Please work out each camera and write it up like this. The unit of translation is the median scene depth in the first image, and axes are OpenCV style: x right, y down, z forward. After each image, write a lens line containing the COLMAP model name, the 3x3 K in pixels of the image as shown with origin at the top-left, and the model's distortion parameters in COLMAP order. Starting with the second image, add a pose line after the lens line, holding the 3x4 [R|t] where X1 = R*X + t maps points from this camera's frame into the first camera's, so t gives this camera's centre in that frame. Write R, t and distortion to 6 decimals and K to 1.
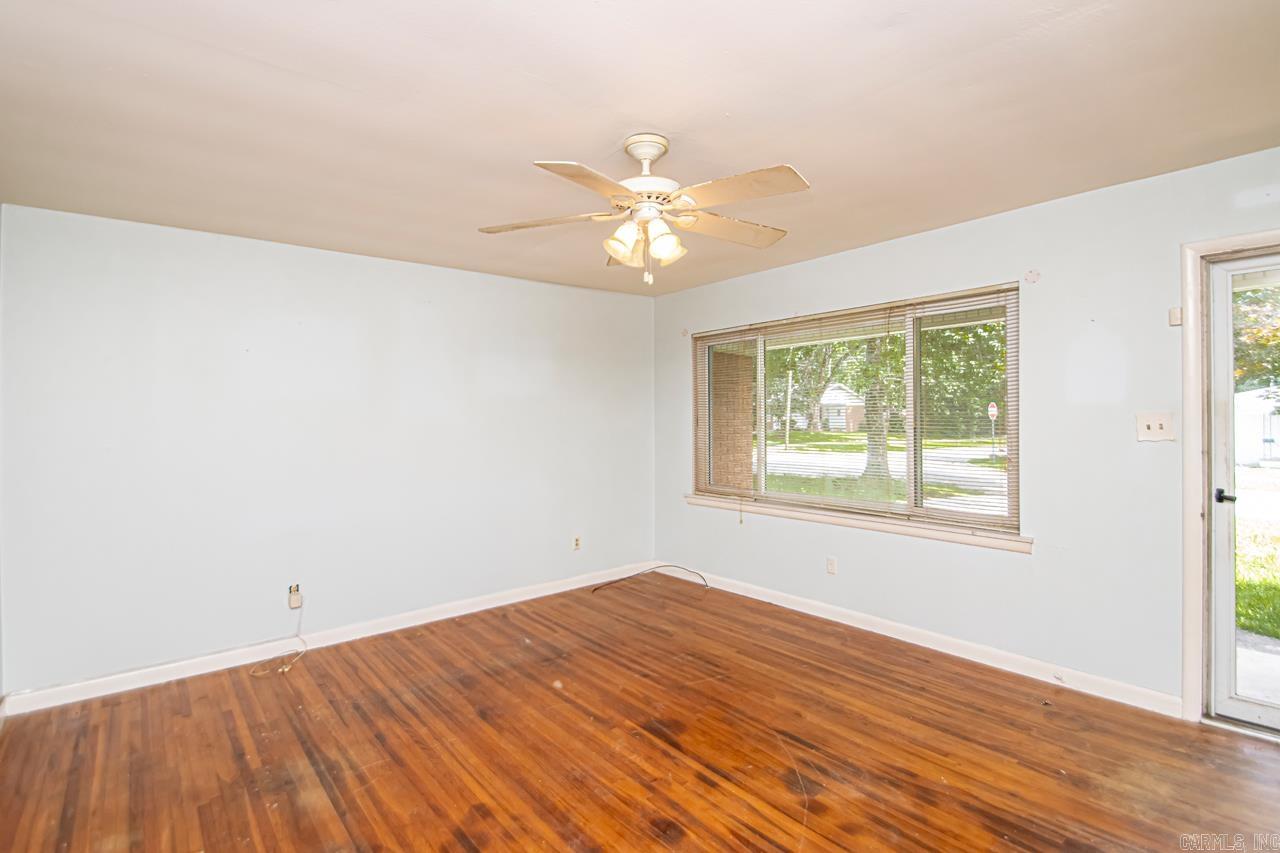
lens RADIAL K [[601.0, 0, 640.0], [0, 601.0, 426.5], [0, 0, 1]] dist [0.018018, -0.018499]
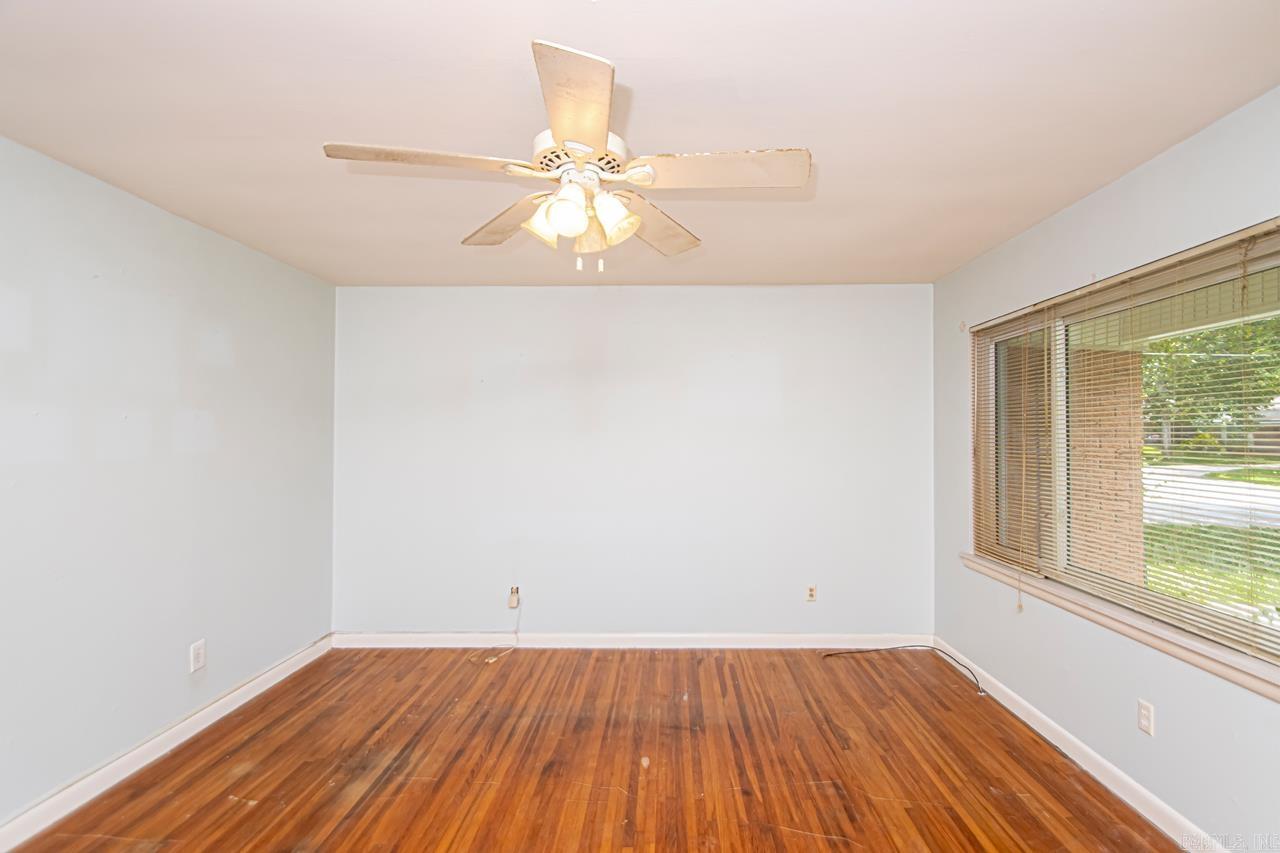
lens RADIAL K [[601.0, 0, 640.0], [0, 601.0, 426.5], [0, 0, 1]] dist [0.018018, -0.018499]
pose [[0.771127, 0.003312, -0.636673, 0.350363], [-0.021976, 0.999529, -0.021418, -0.018167], [0.636302, 0.030508, 0.770836, 0.300563]]
